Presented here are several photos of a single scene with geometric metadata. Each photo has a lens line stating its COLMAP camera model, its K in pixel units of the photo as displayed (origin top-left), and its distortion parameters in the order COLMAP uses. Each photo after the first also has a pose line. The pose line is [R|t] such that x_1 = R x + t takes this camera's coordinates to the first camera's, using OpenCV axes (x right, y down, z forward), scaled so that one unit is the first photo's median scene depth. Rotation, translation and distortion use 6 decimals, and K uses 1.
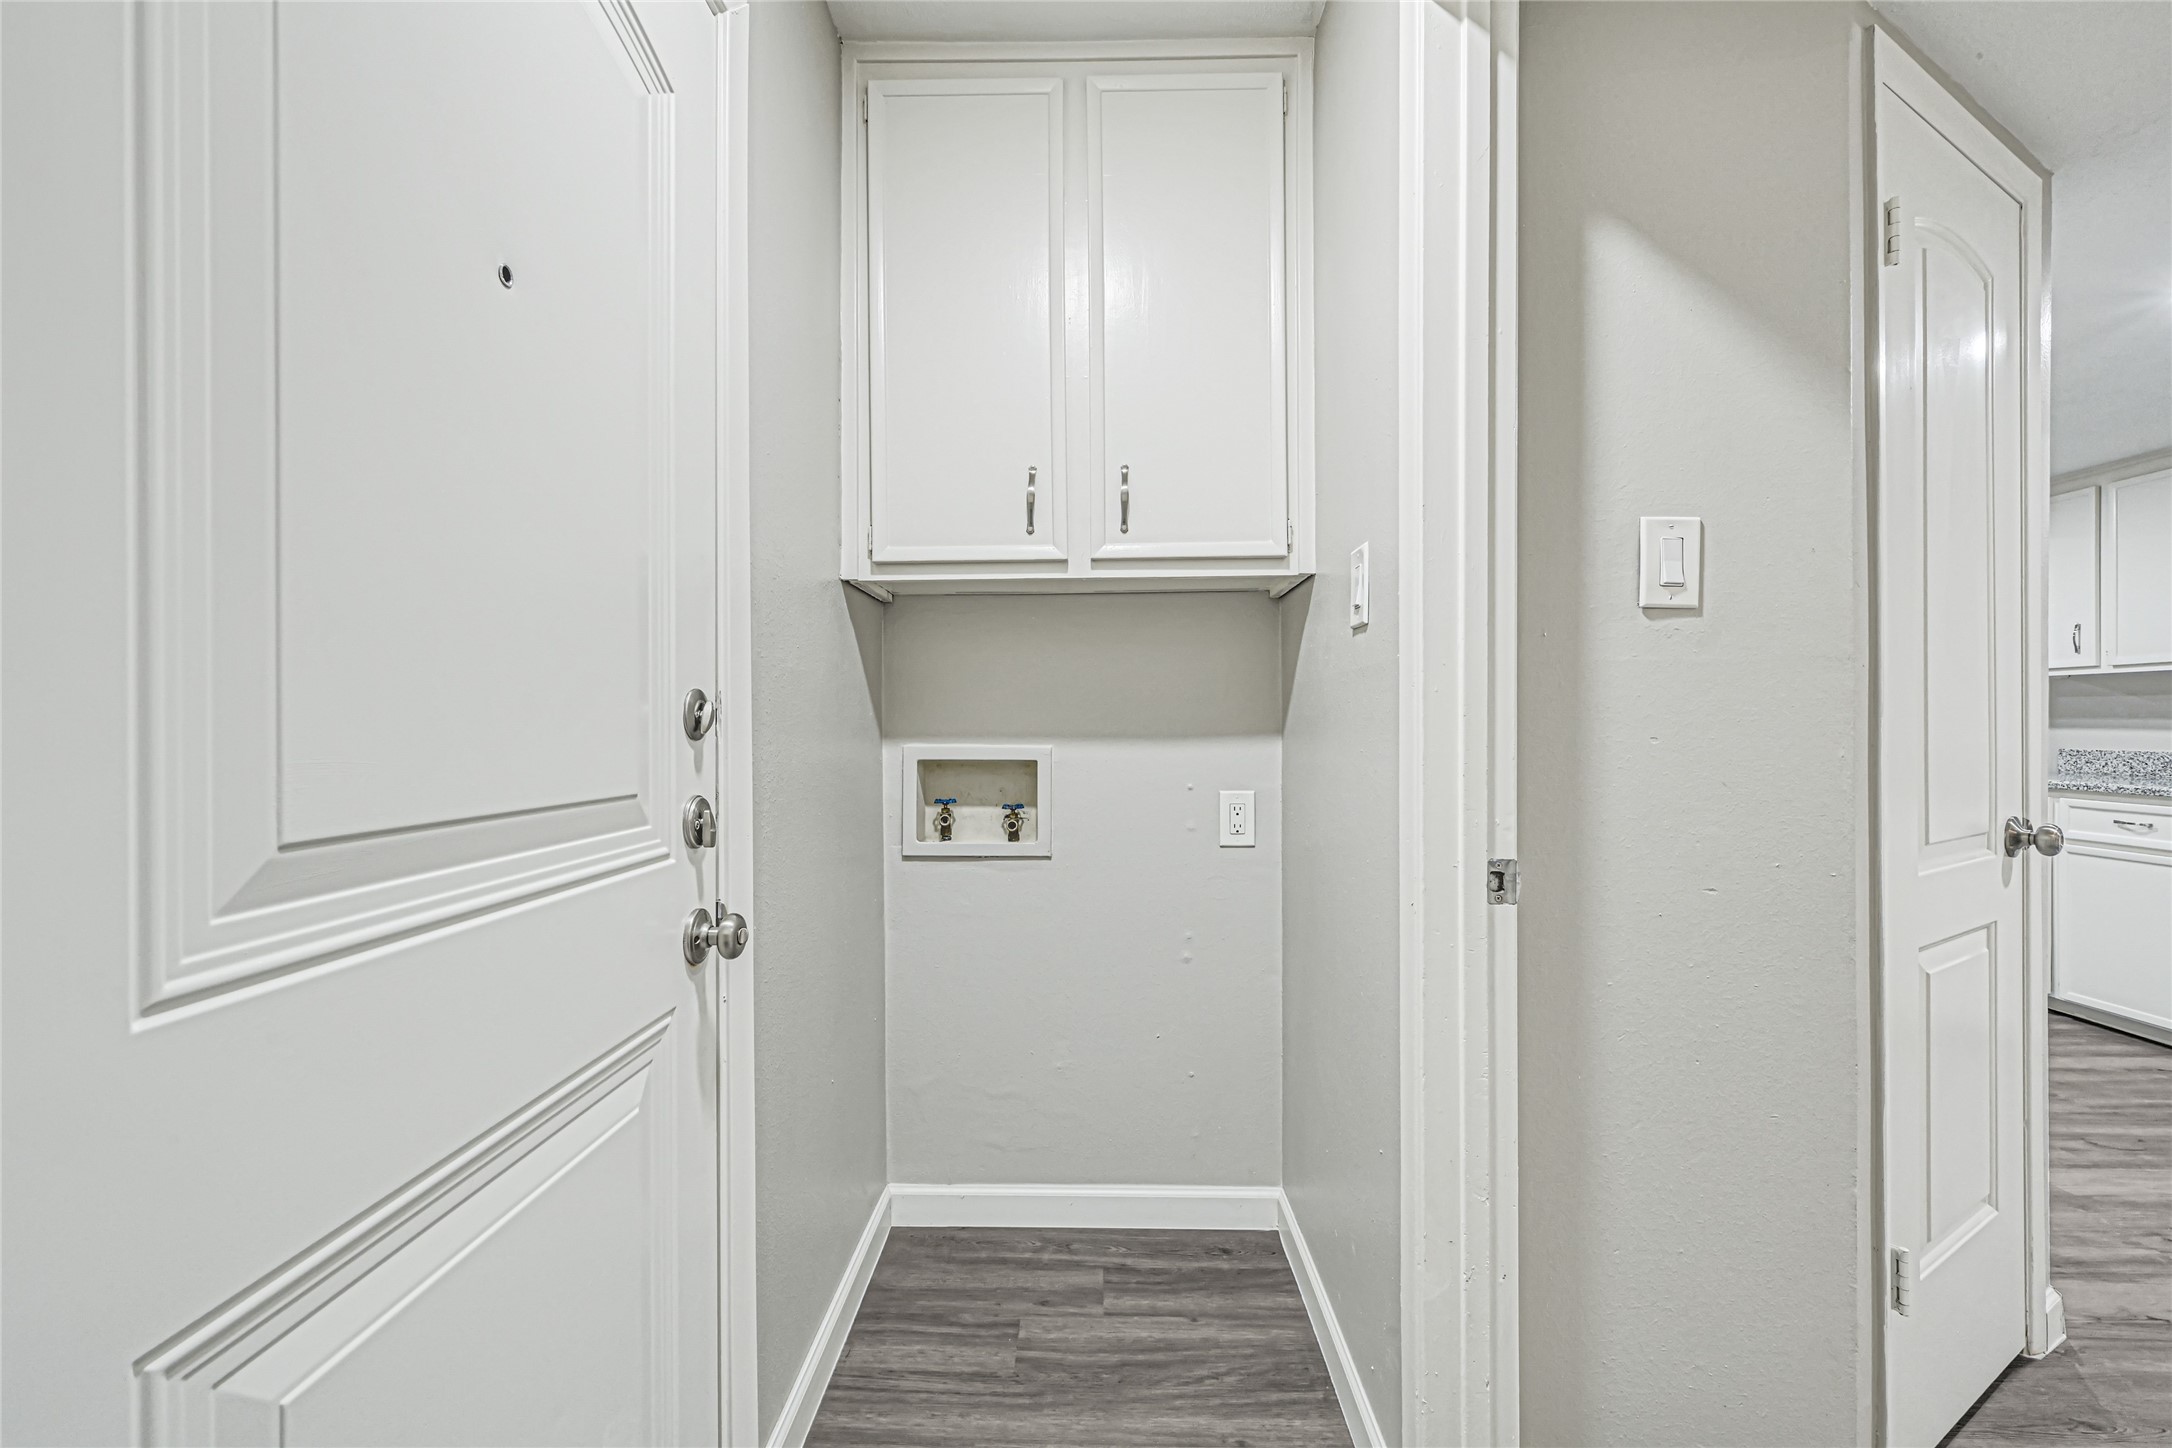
lens RADIAL K [[898.0, 0, 1089.8], [0, 898.0, 713.4], [0, 0, 1]] dist [0.000302, 0.000057]
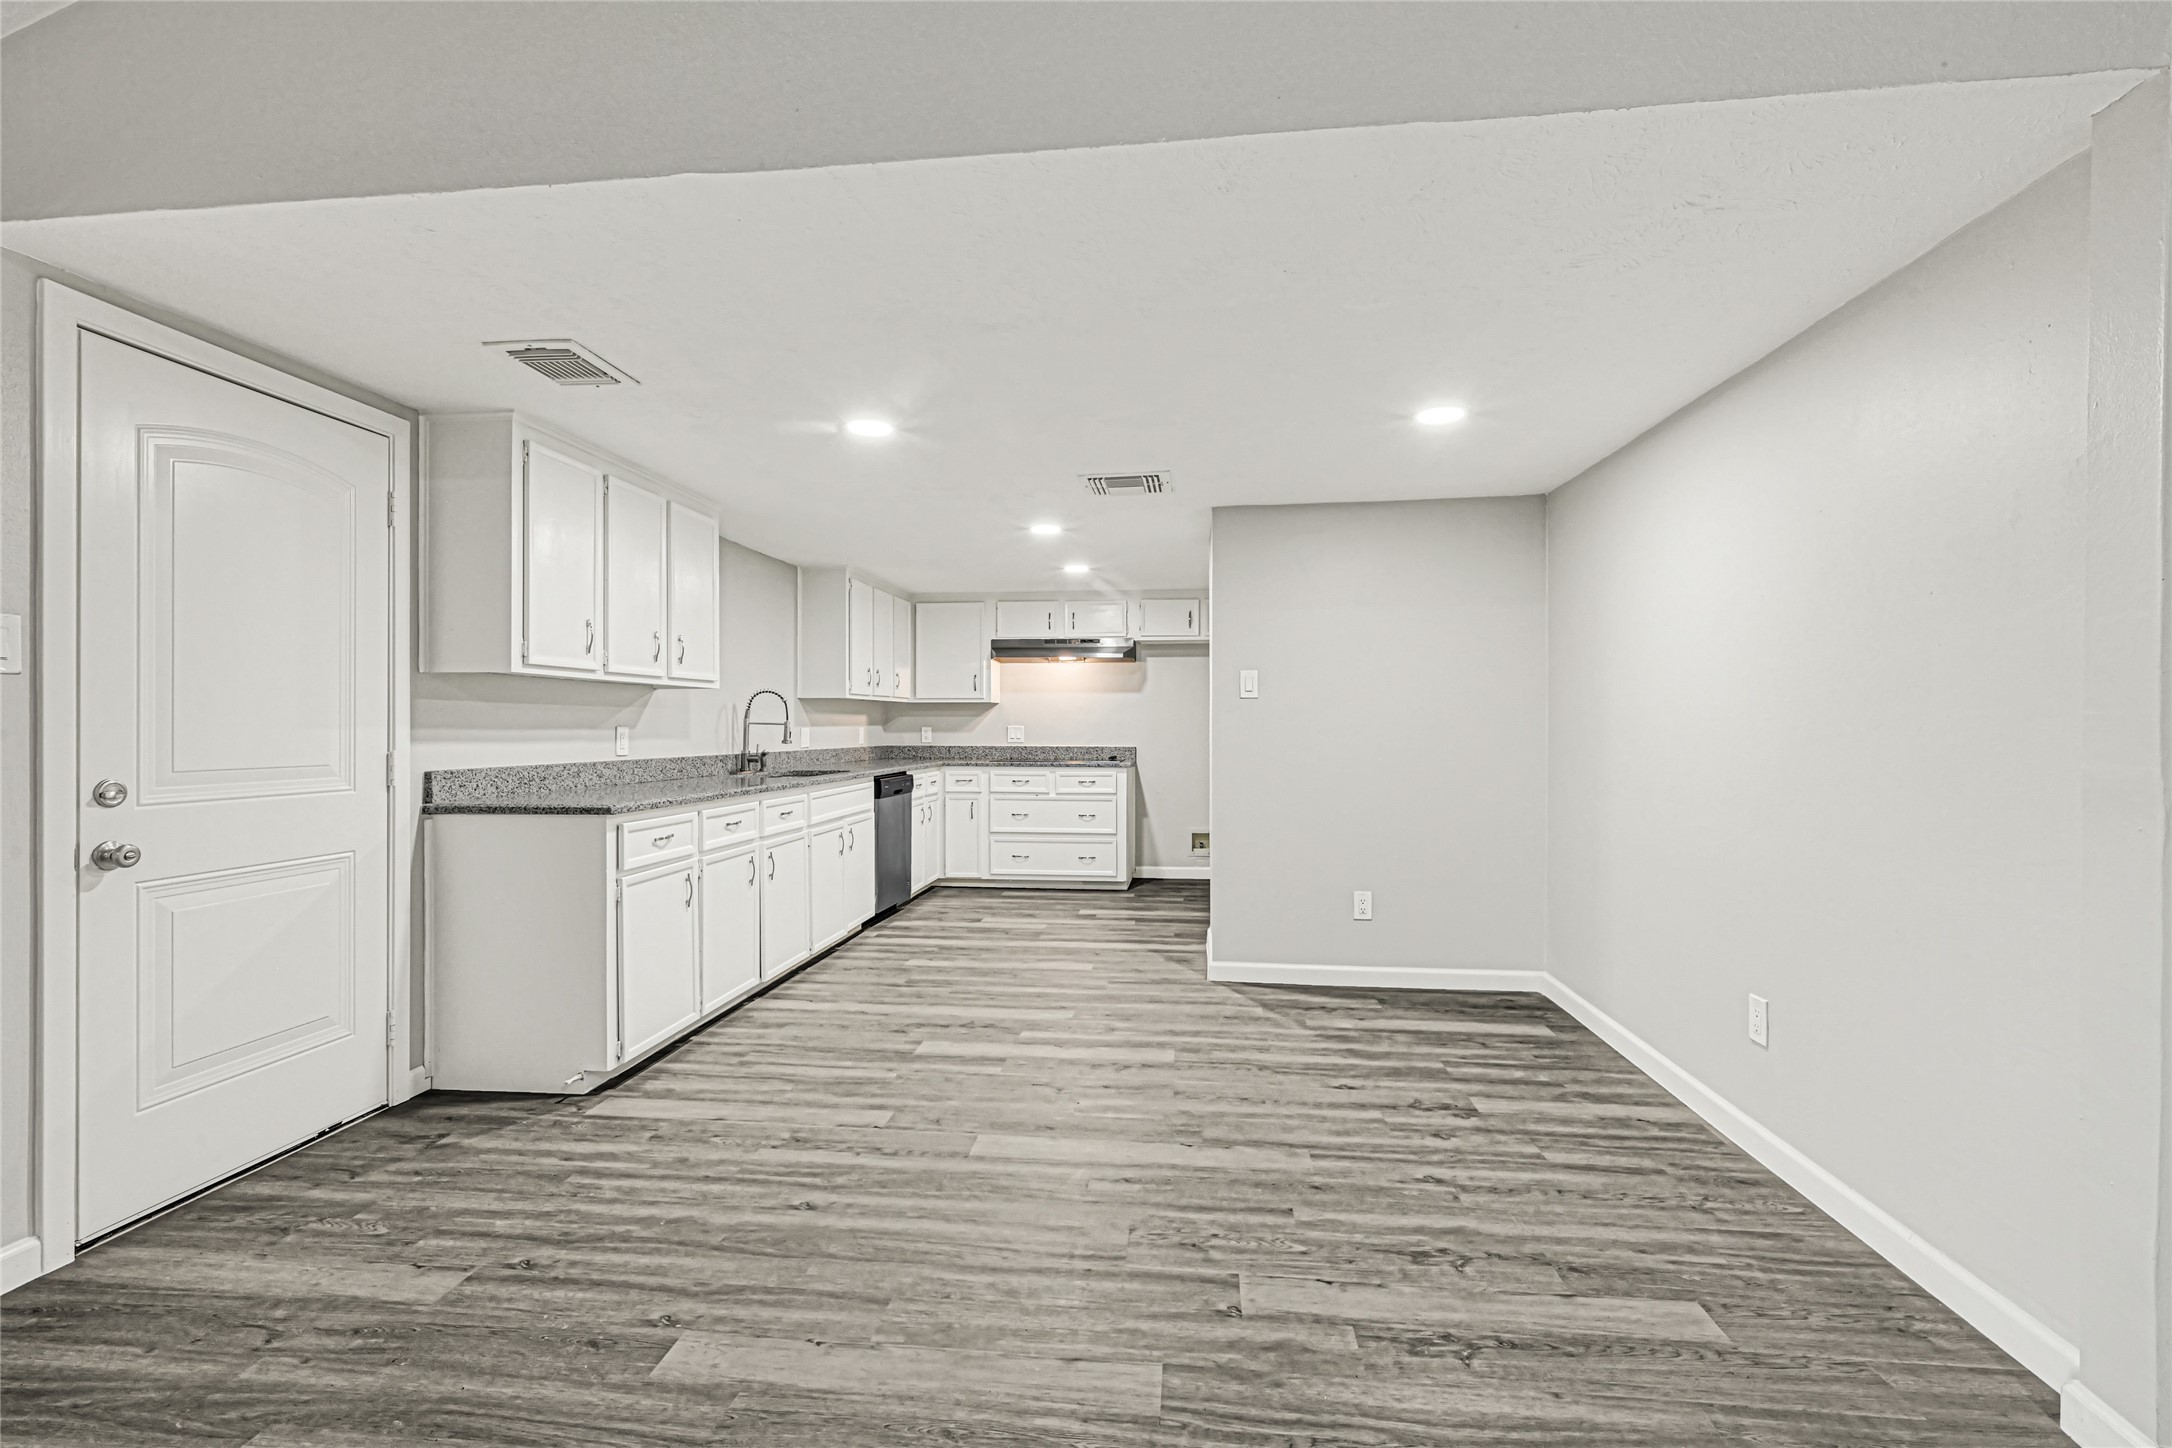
lens RADIAL K [[958.2, 0, 1086.0], [0, 958.2, 724.0], [0, 0, 1]] dist [0.002365, 0.000100]
pose [[-0.994562, 0.002679, 0.104111, 0.562840], [0.002473, 0.999995, -0.002114, 0.005099], [-0.104117, -0.001845, -0.994563, 1.974302]]
